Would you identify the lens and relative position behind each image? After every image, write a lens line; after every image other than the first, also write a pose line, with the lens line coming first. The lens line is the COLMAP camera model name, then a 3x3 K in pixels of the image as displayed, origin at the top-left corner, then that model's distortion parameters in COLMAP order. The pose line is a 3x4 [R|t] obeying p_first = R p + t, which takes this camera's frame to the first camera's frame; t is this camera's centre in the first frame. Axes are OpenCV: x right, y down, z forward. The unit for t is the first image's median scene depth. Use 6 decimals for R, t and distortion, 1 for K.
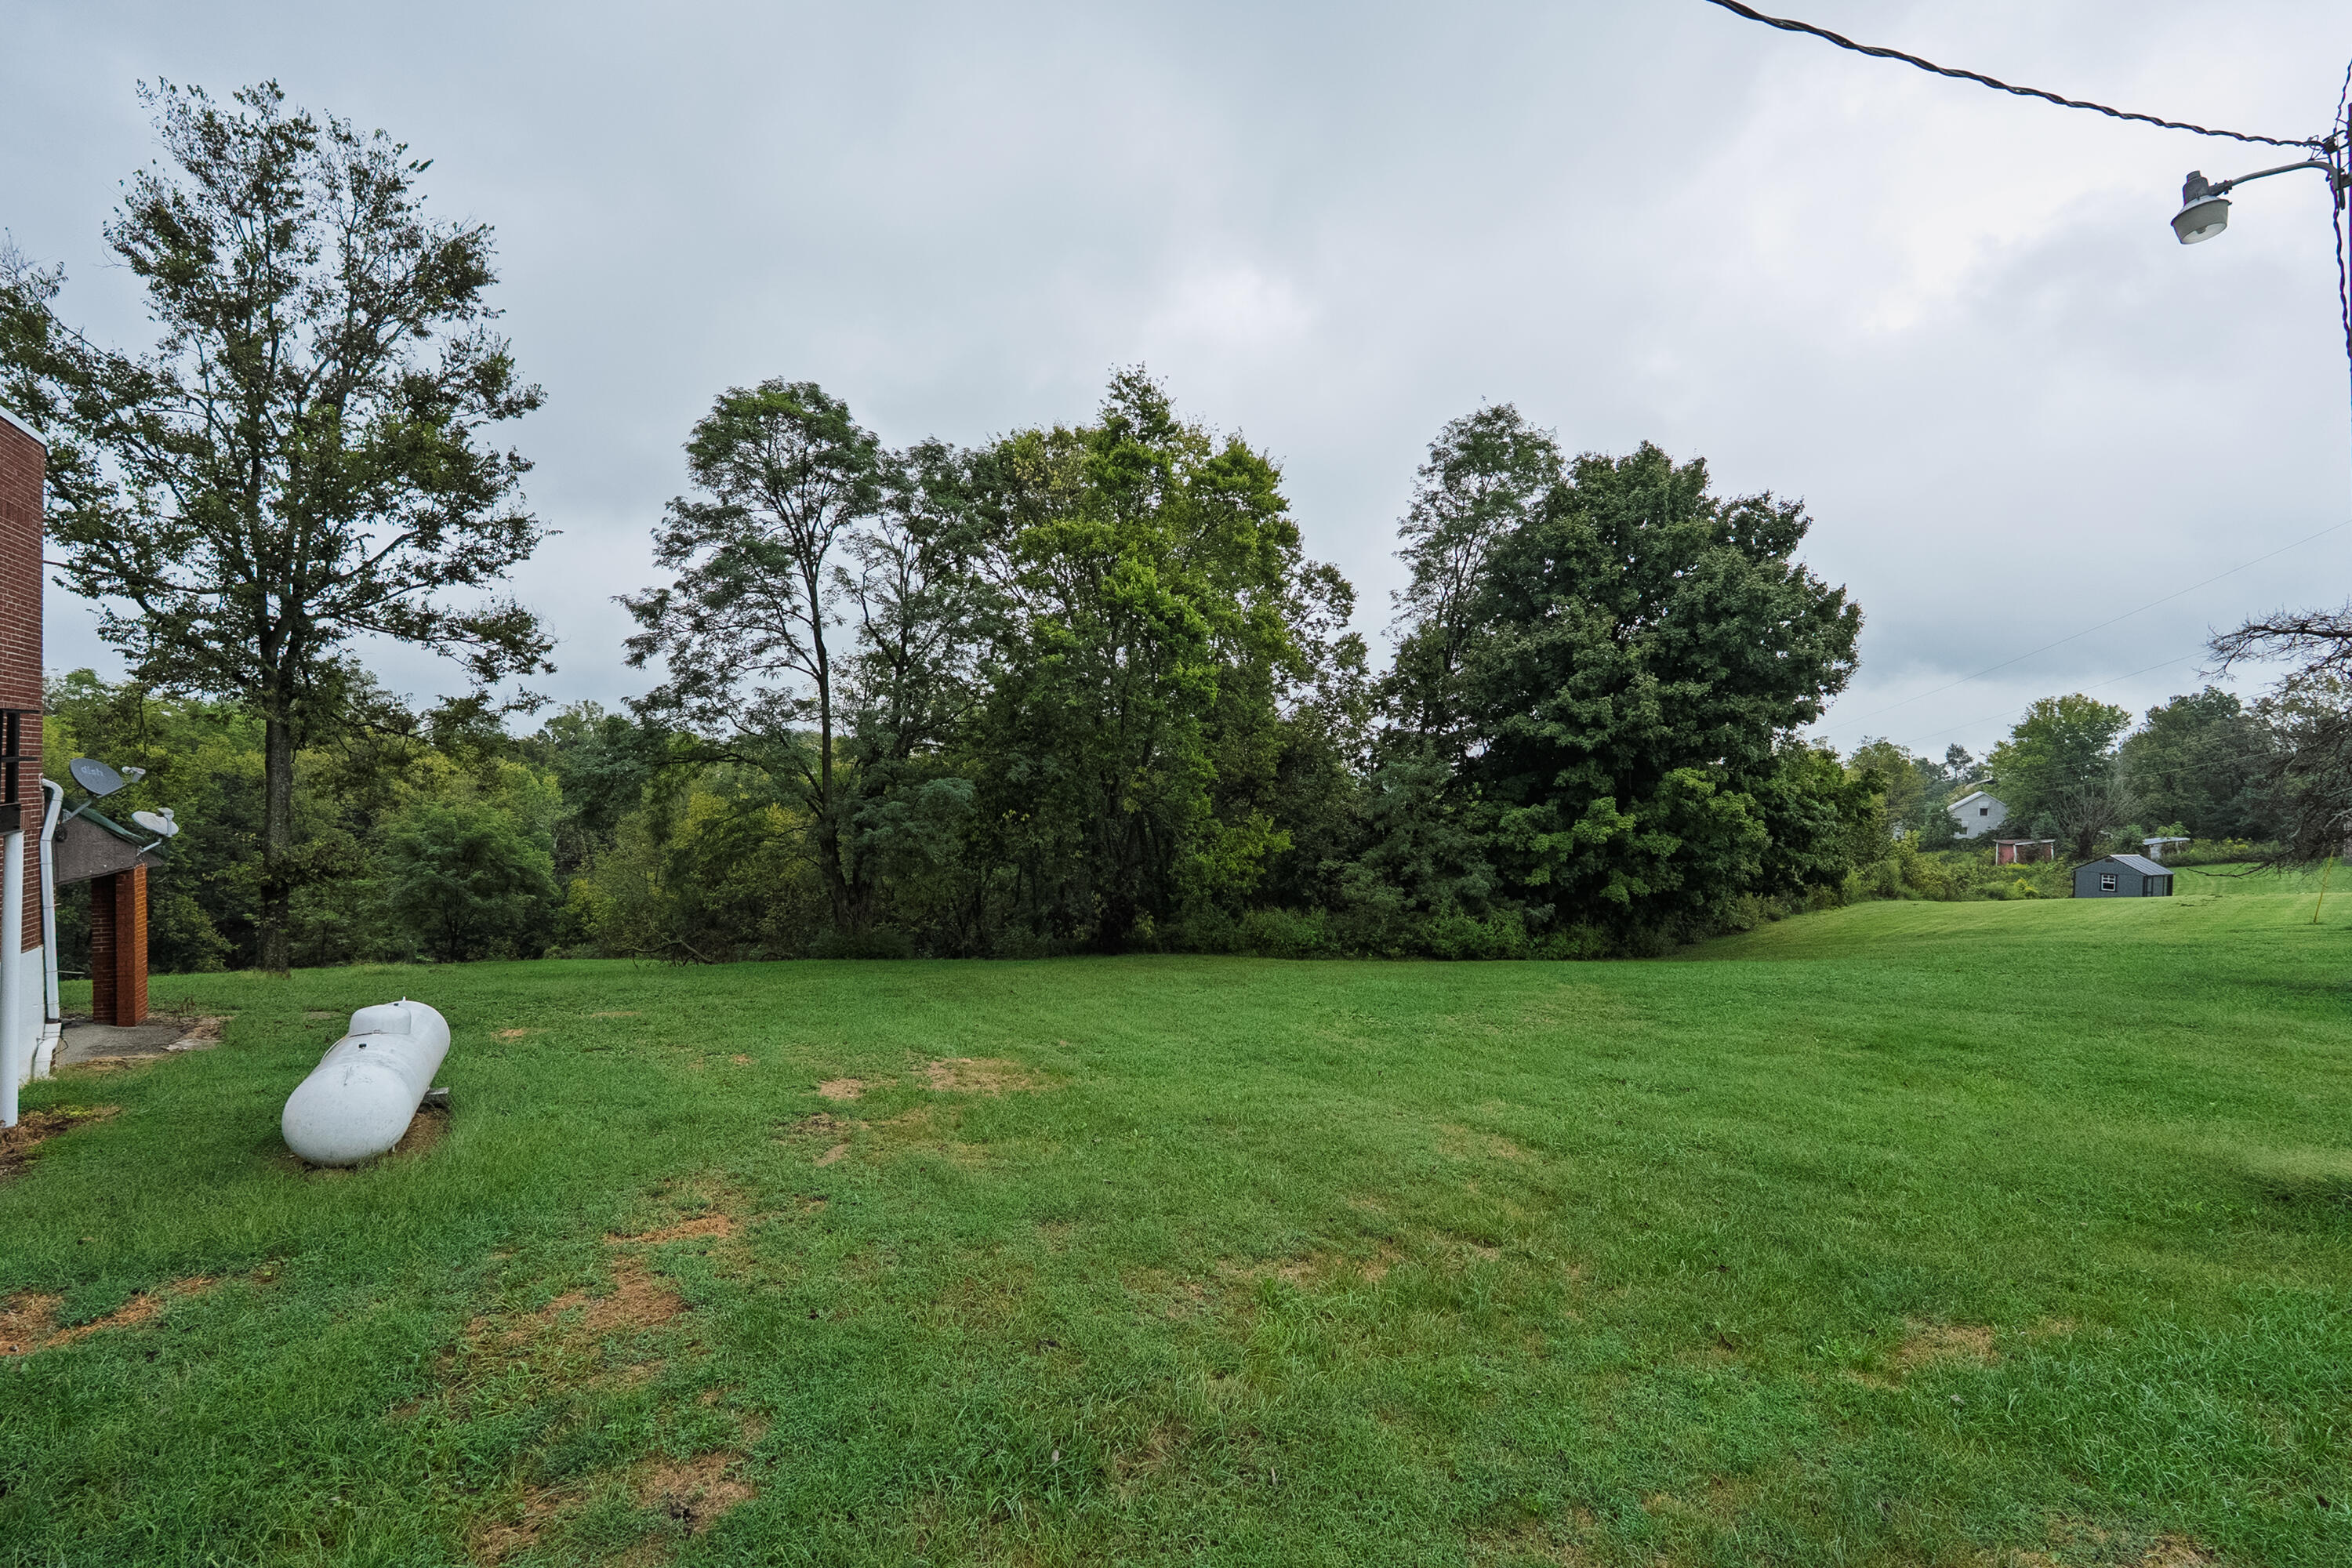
lens RADIAL K [[1029.5, 0, 1184.7], [0, 1029.5, 779.2], [0, 0, 1]] dist [-0.001493, -0.000503]
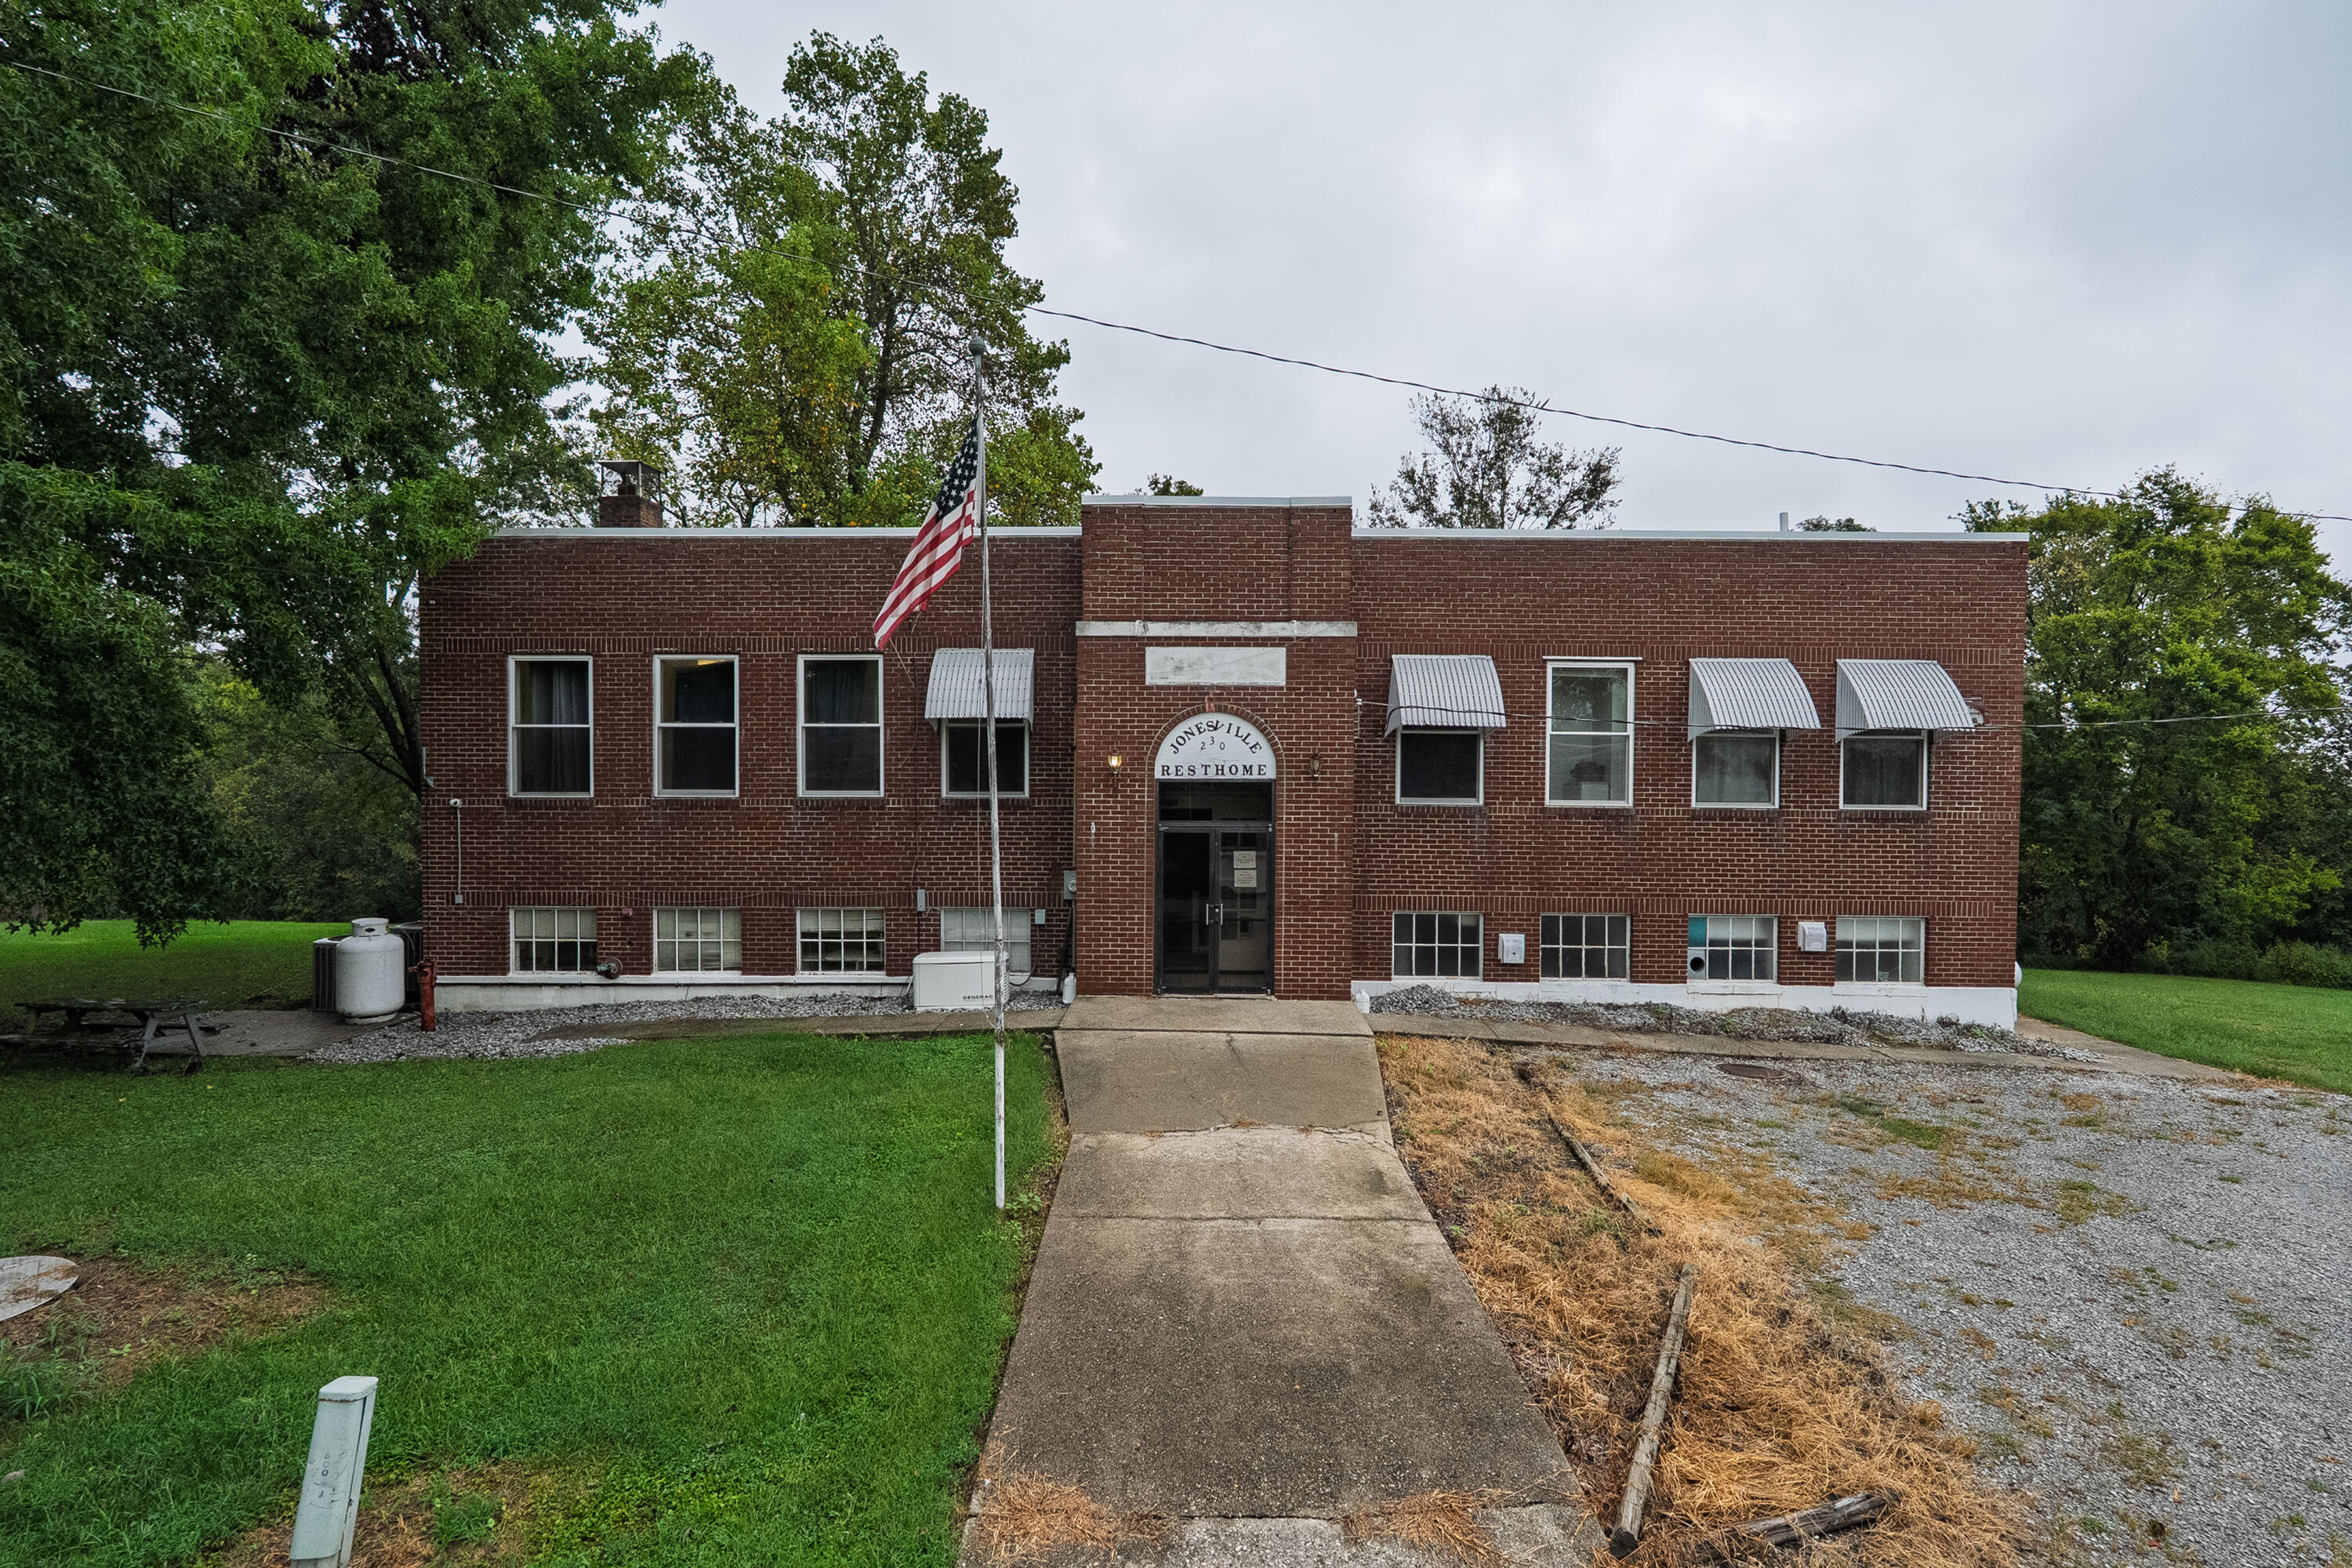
lens RADIAL K [[1154.9, 0, 1173.7], [0, 1154.9, 791.7], [0, 0, 1]] dist [-0.004438, 0.000605]
pose [[0.836152, 0.000456, -0.548497, -0.255981], [0.001570, 0.999994, 0.003224, -0.037488], [0.548495, -0.003557, 0.836146, -0.668391]]
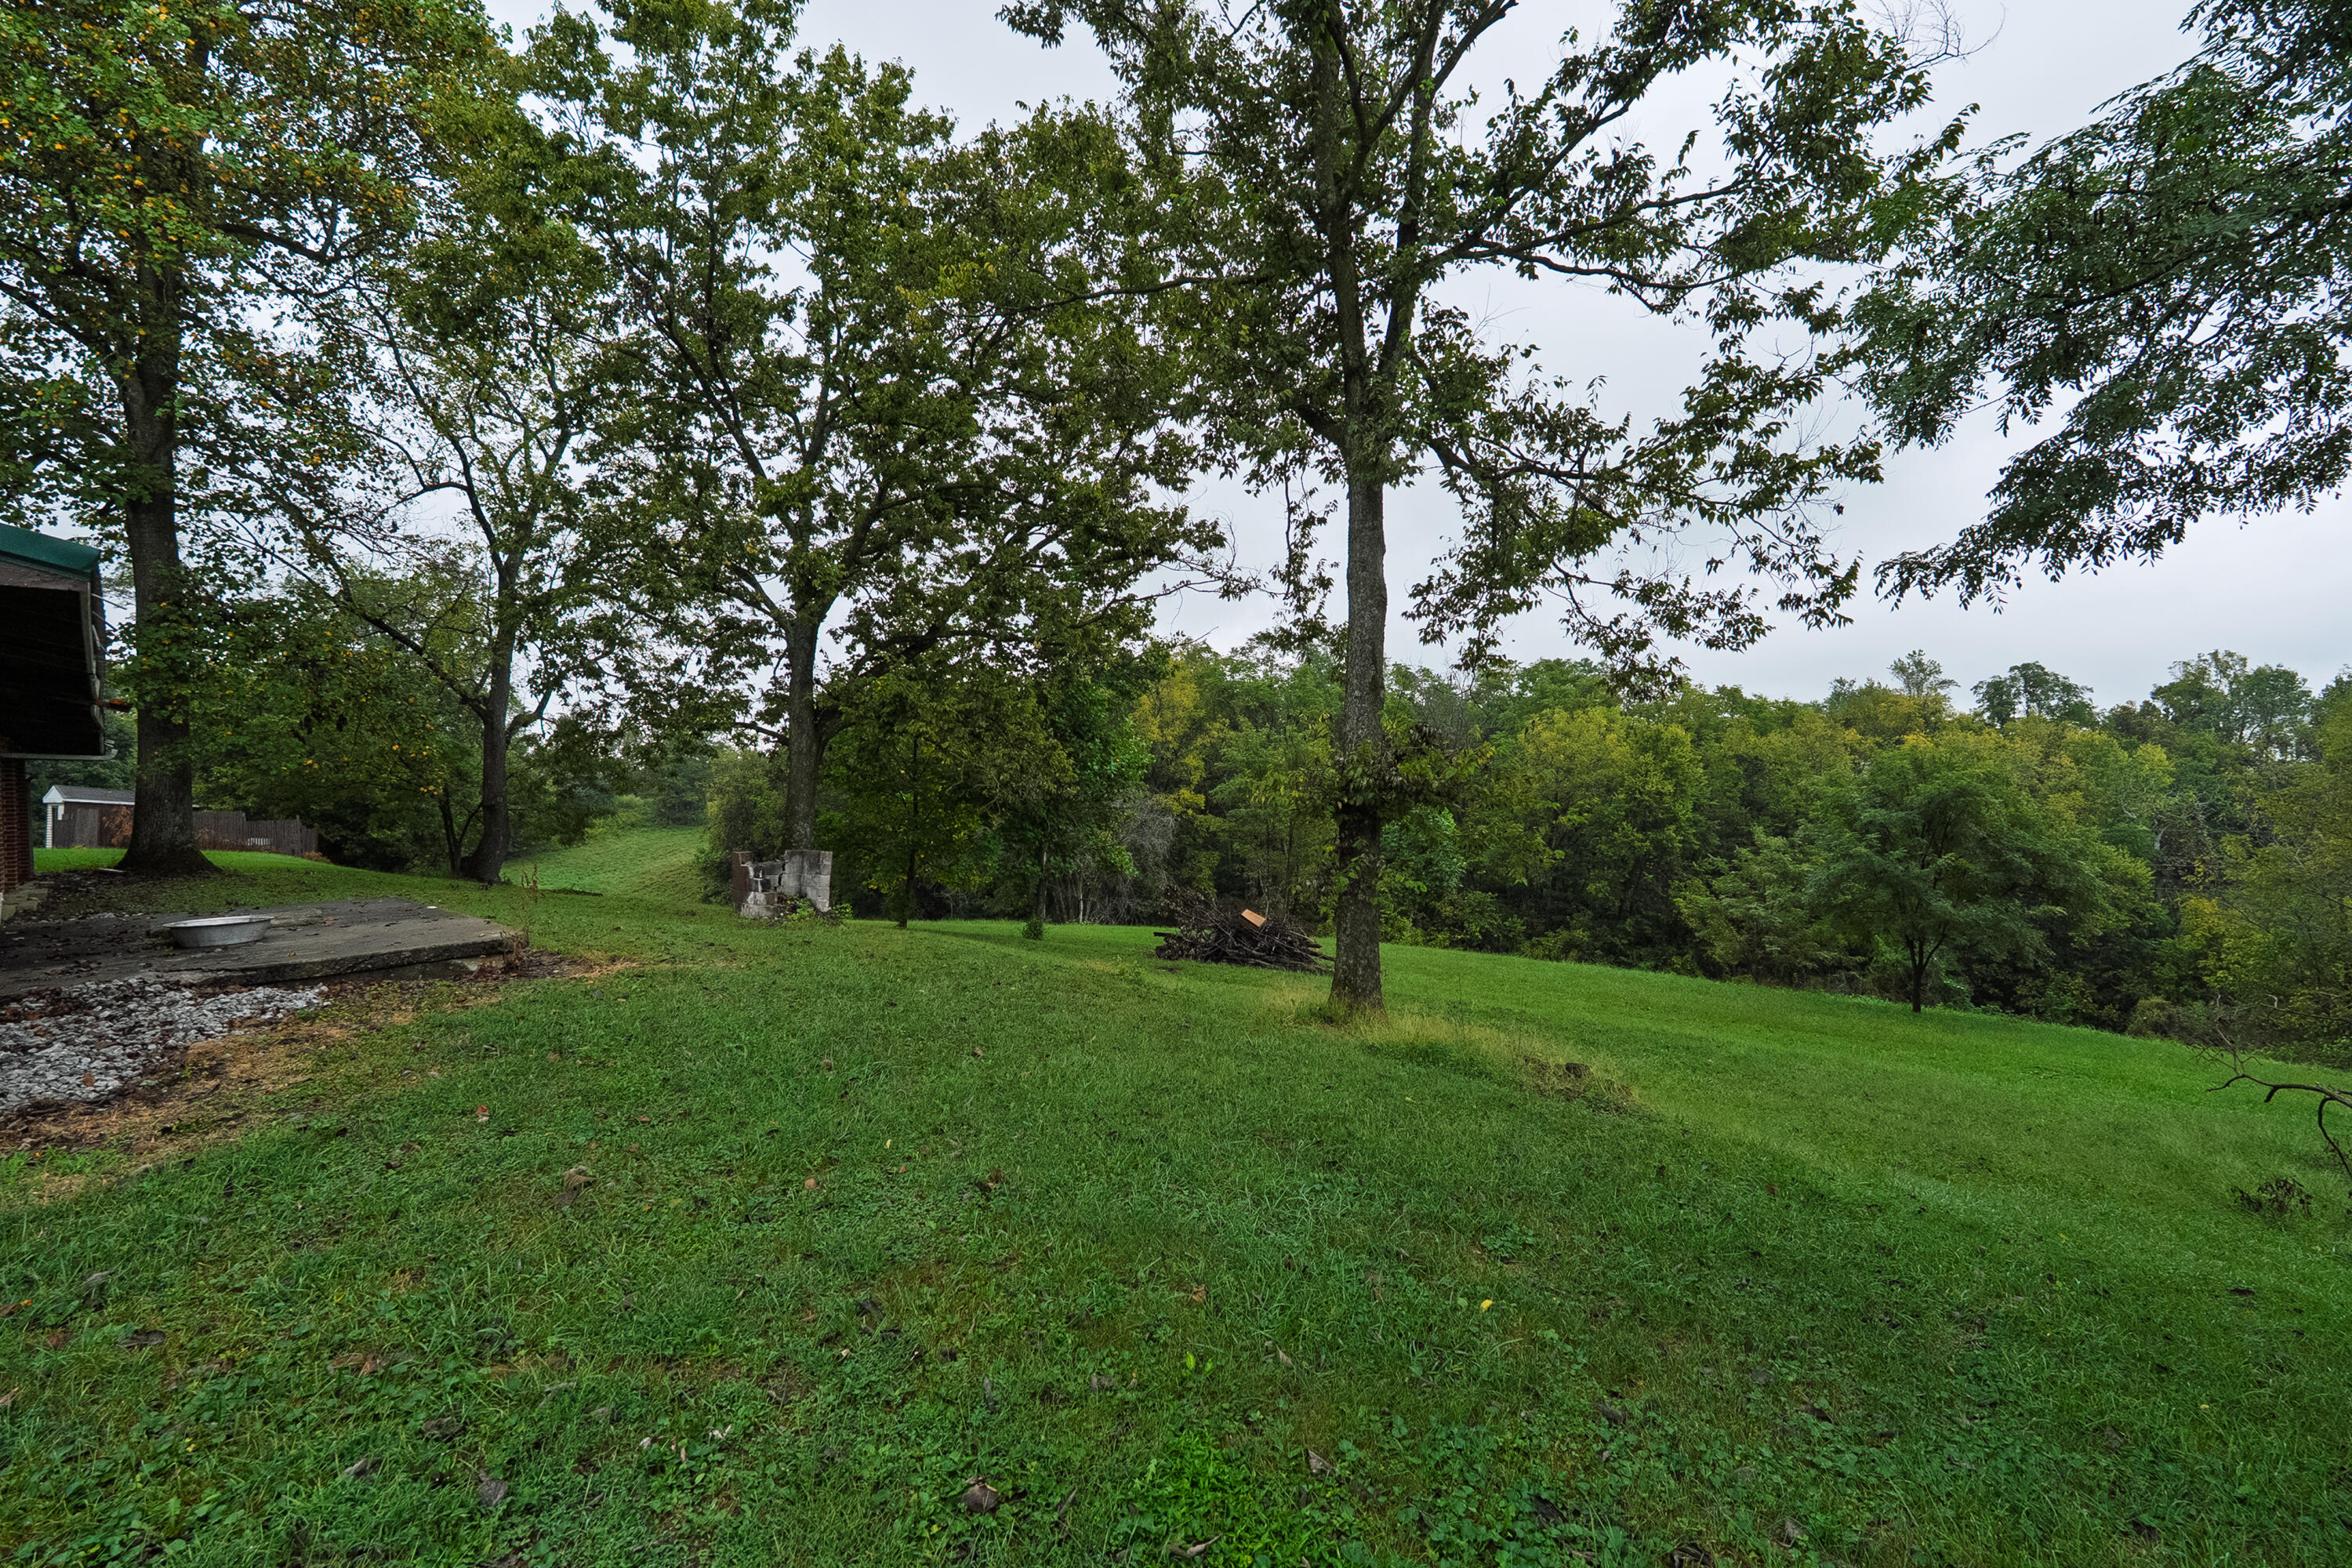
lens RADIAL K [[1029.5, 0, 1170.2], [0, 1029.5, 788.0], [0, 0, 1]] dist [-0.001493, -0.000503]
pose [[0.240200, -0.018572, -0.970546, -0.394531], [0.017228, 0.999741, -0.014867, 0.088343], [0.970571, -0.013149, 0.240458, 0.735819]]
